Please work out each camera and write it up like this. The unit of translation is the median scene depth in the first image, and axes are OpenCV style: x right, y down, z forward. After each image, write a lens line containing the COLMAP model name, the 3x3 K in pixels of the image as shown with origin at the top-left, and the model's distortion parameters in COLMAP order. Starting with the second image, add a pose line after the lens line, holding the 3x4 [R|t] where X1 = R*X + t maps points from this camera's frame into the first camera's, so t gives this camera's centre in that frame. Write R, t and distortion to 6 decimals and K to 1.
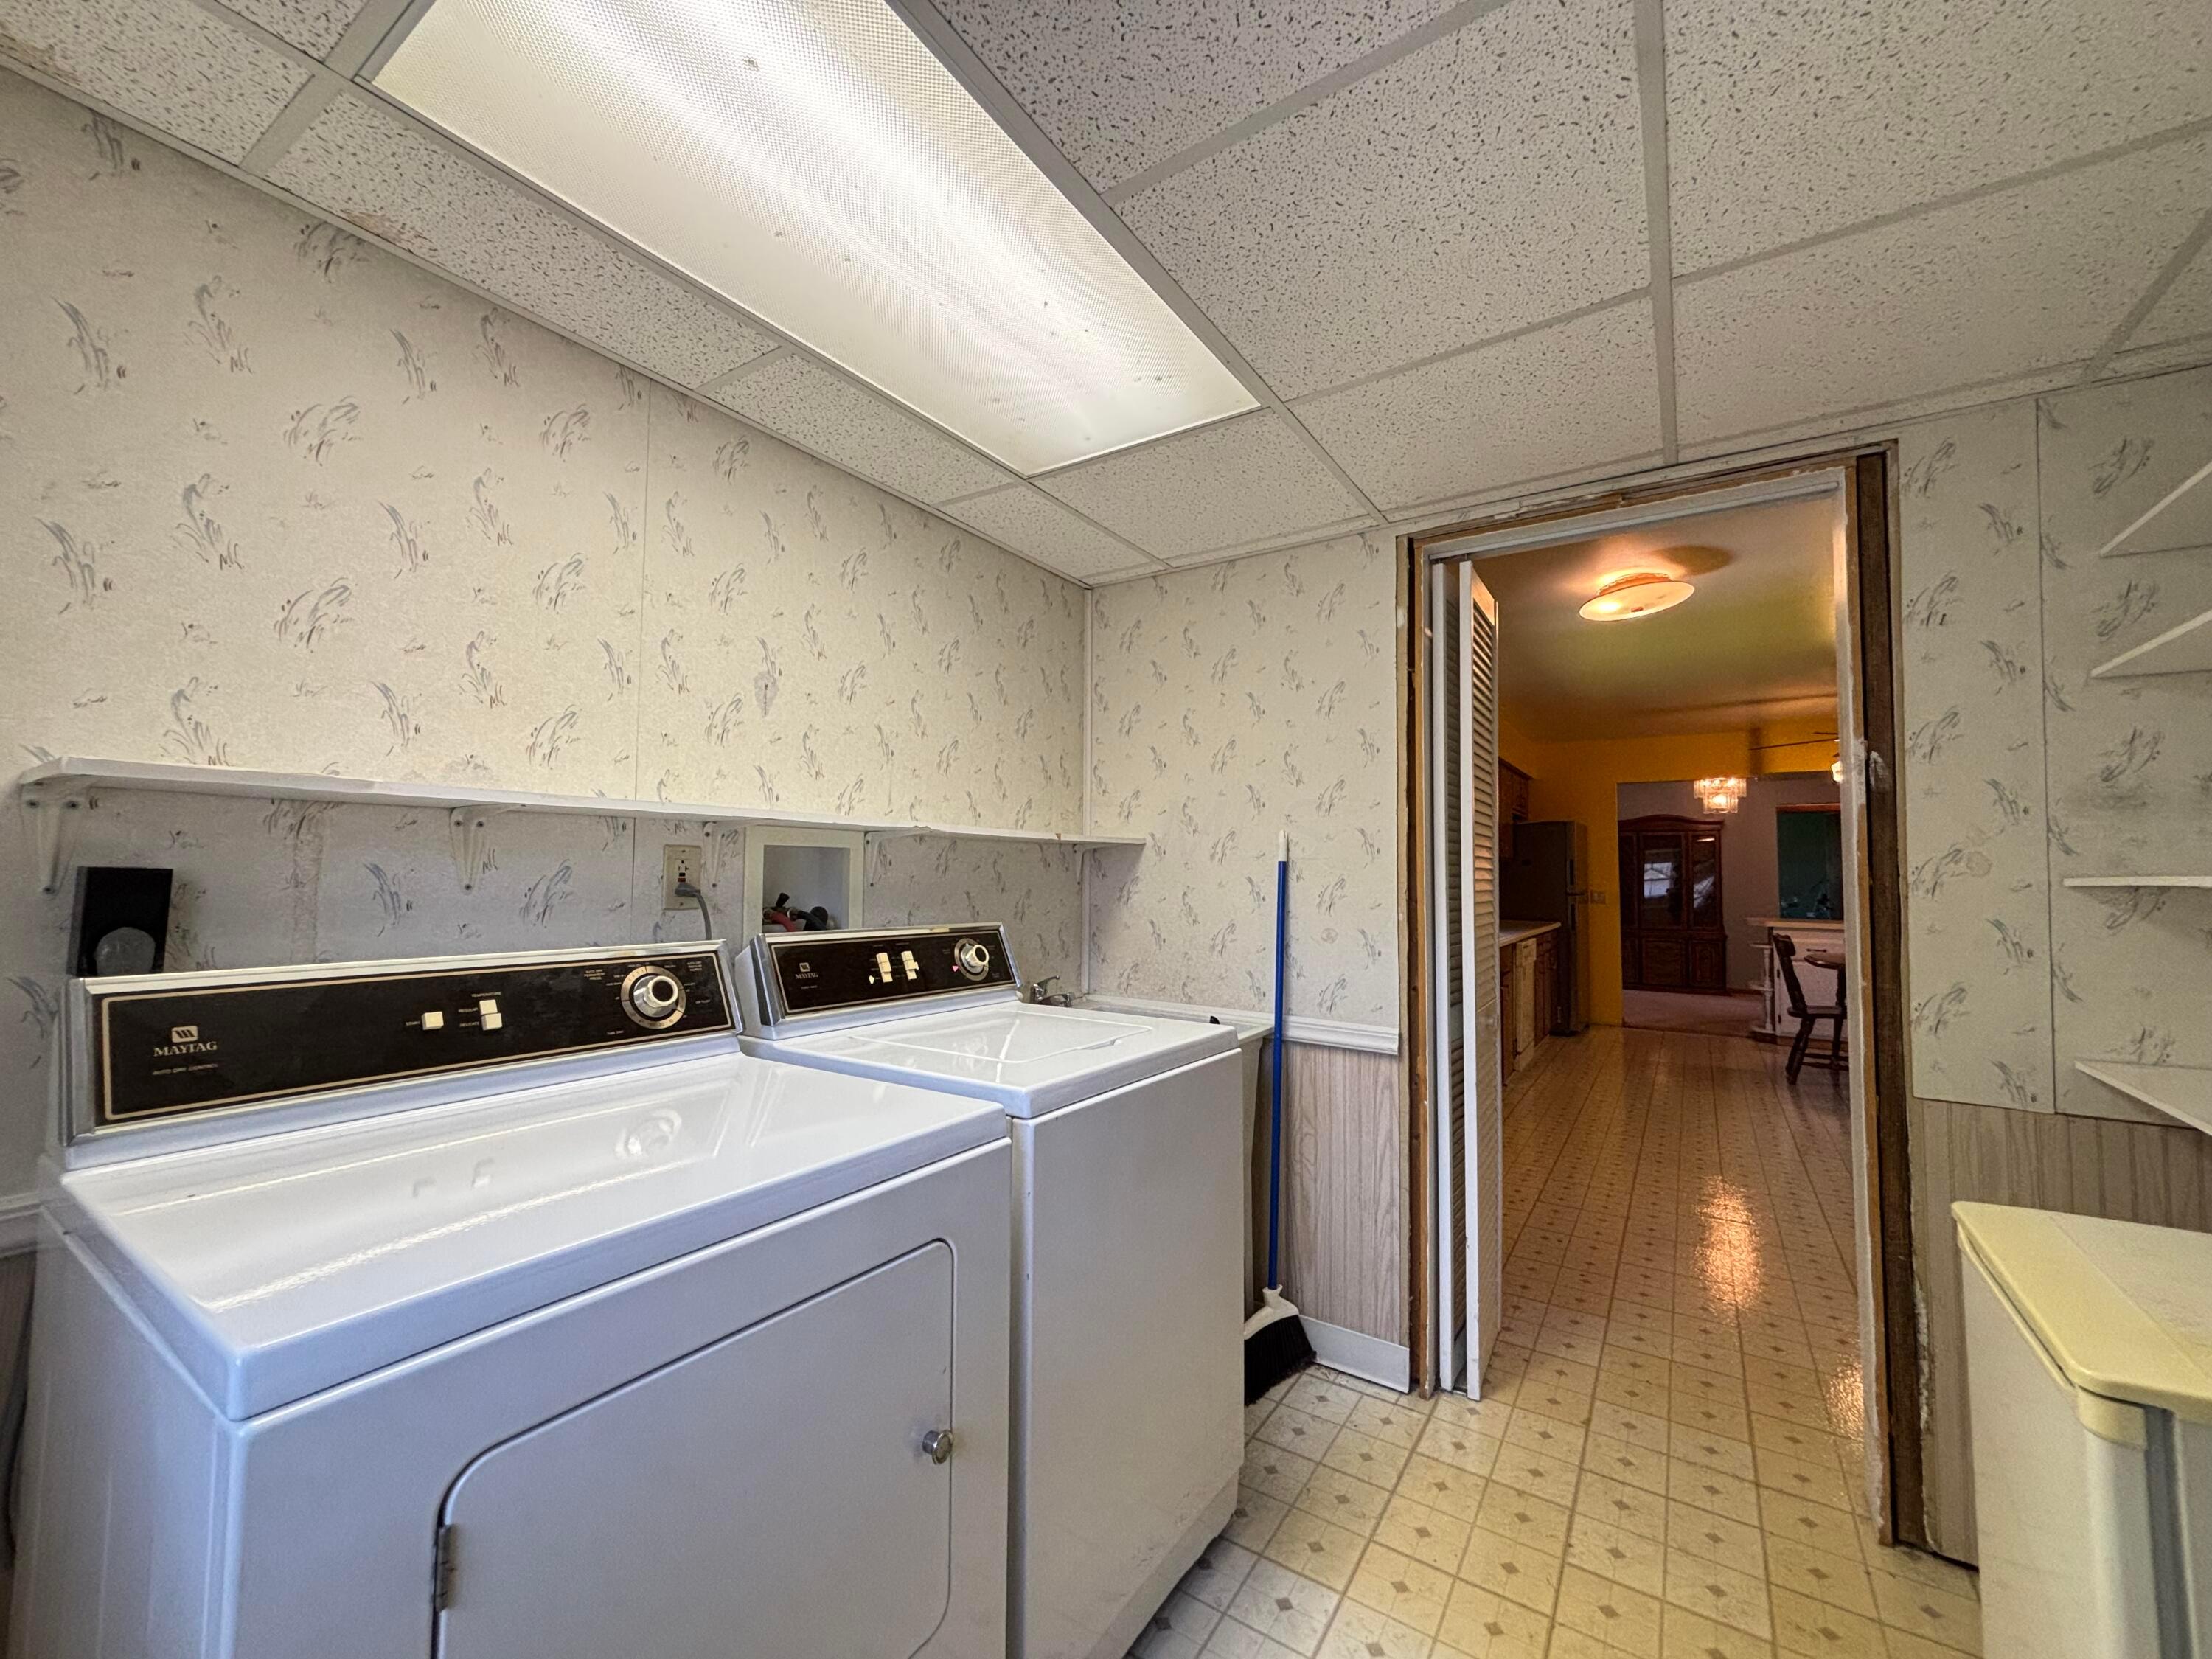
lens RADIAL K [[886.8, 0, 1106.0], [0, 886.8, 829.5], [0, 0, 1]] dist [-0.001998, -0.000136]
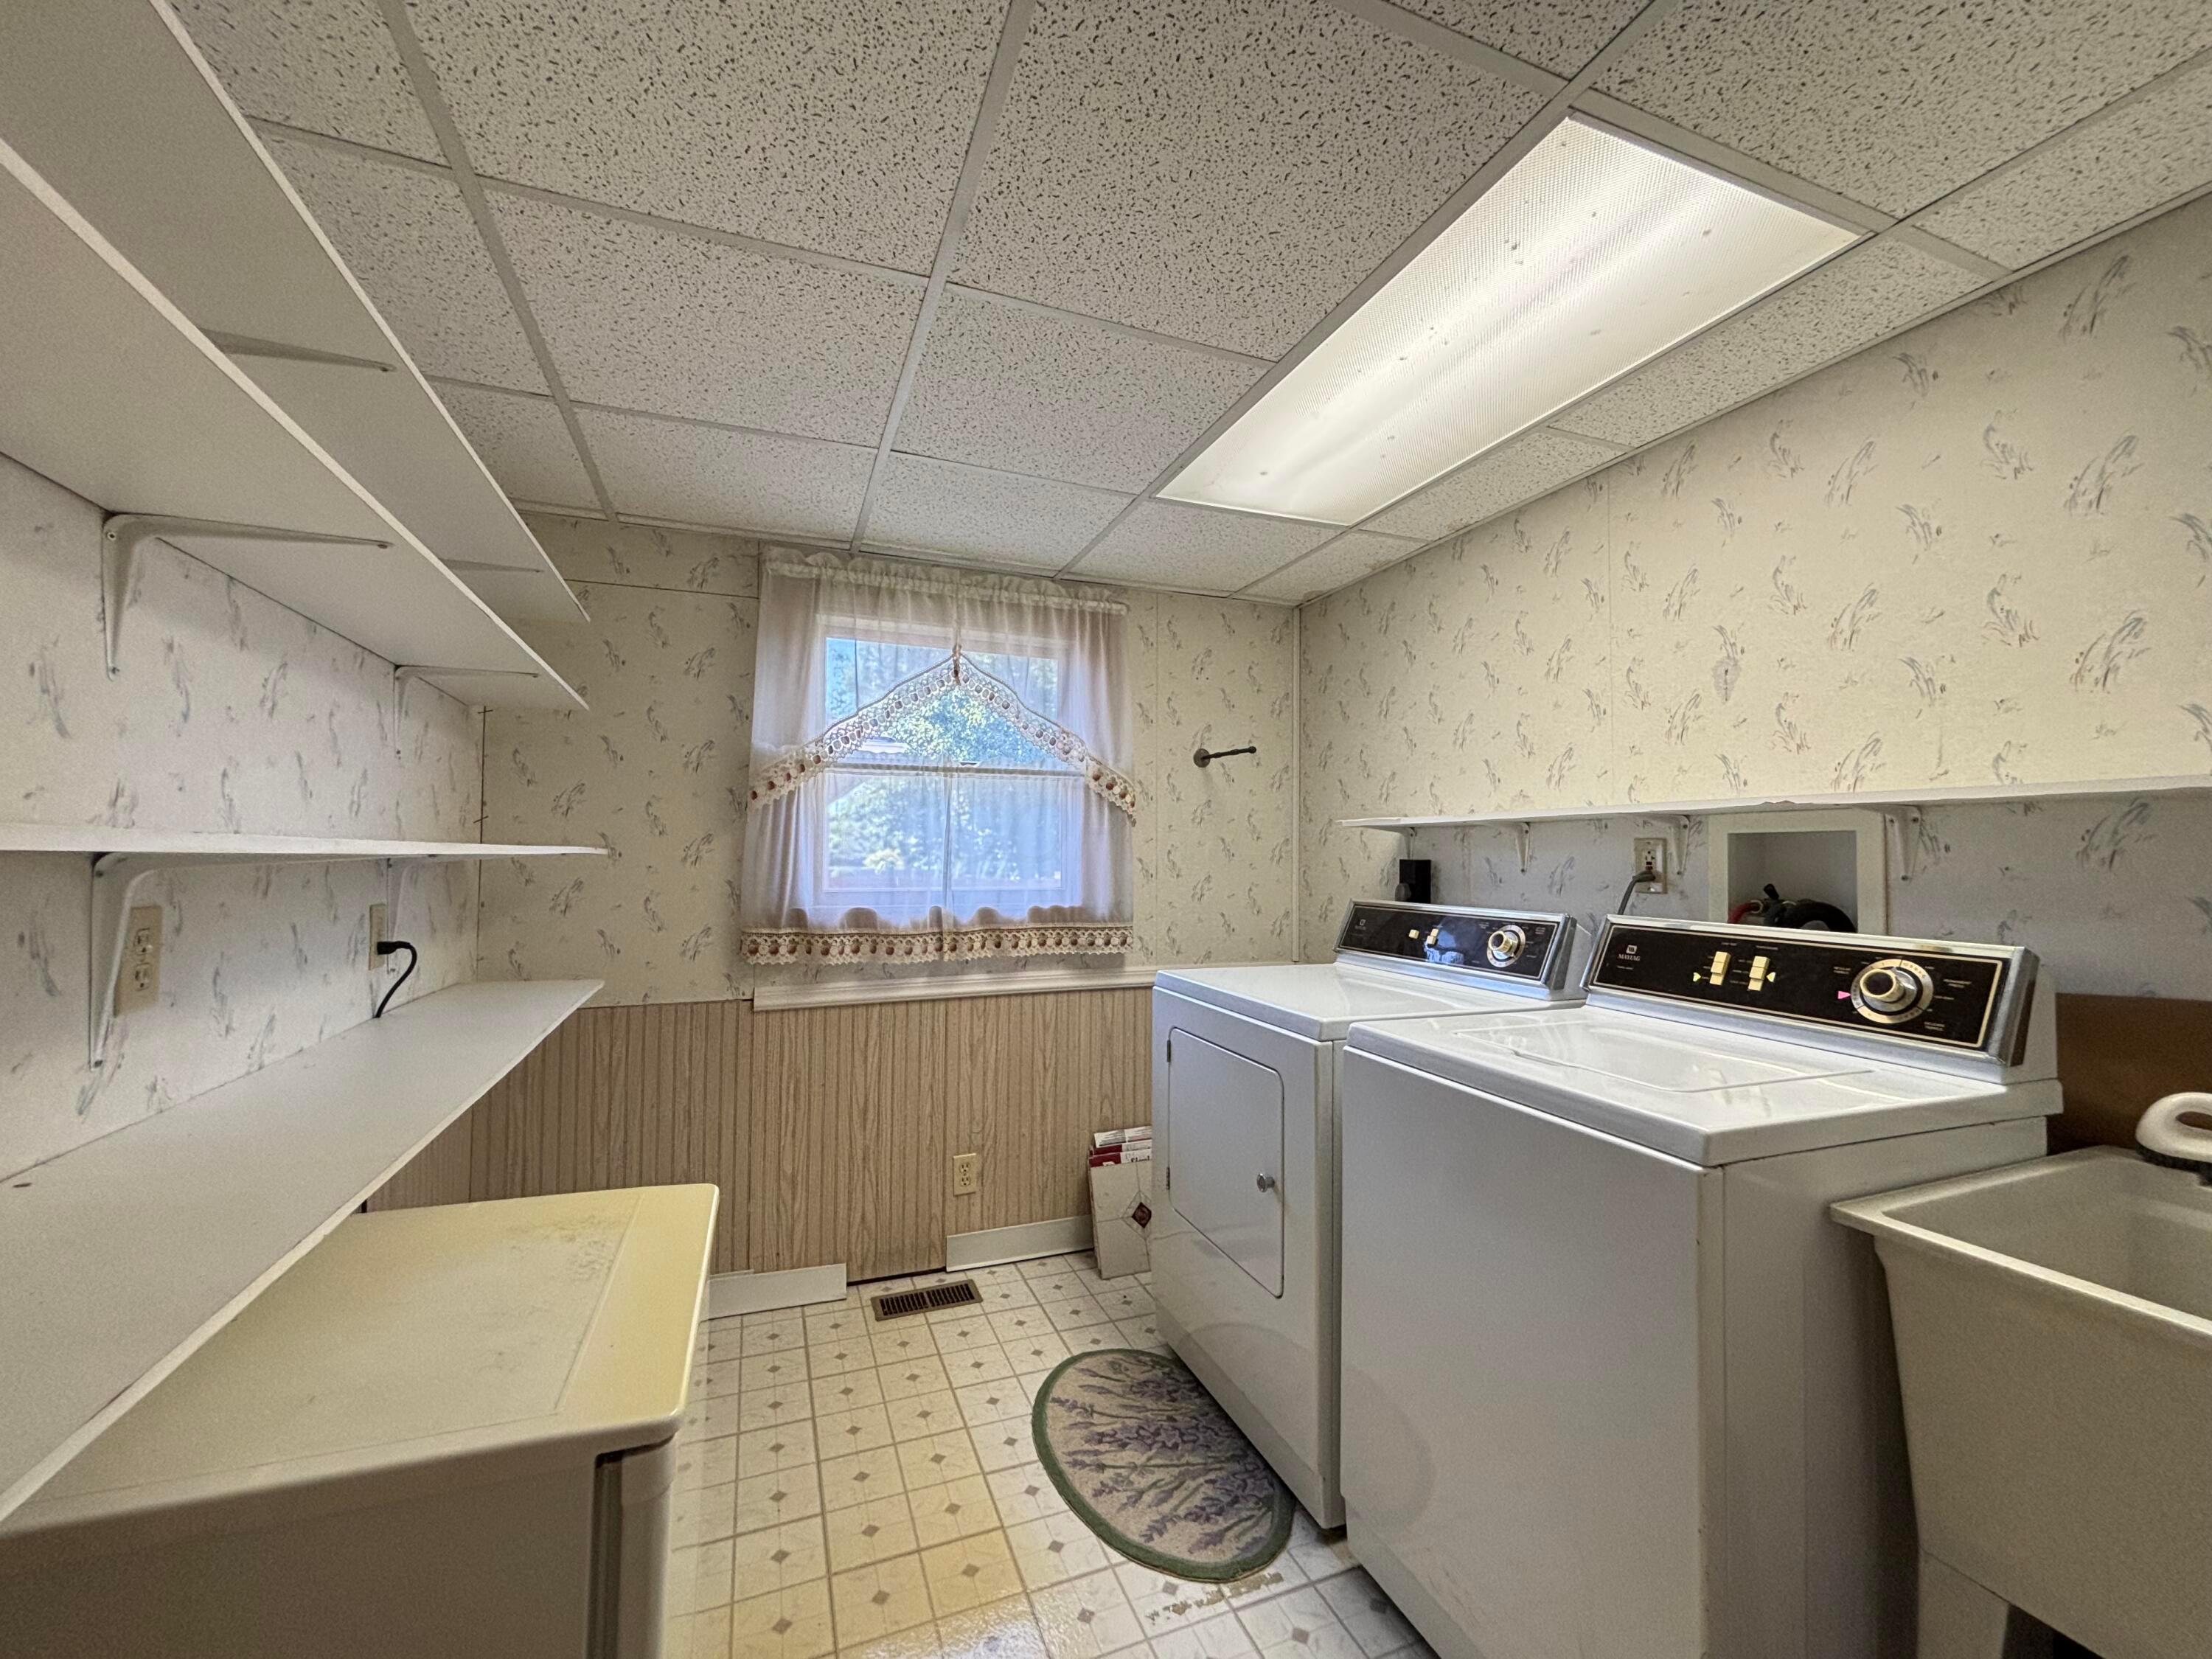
lens RADIAL K [[886.8, 0, 1106.0], [0, 886.8, 829.5], [0, 0, 1]] dist [-0.001998, -0.000136]
pose [[-0.577372, -0.040625, -0.815470, 0.850712], [0.026865, 0.997275, -0.068703, 0.064947], [0.816039, -0.061575, -0.574707, 1.052178]]
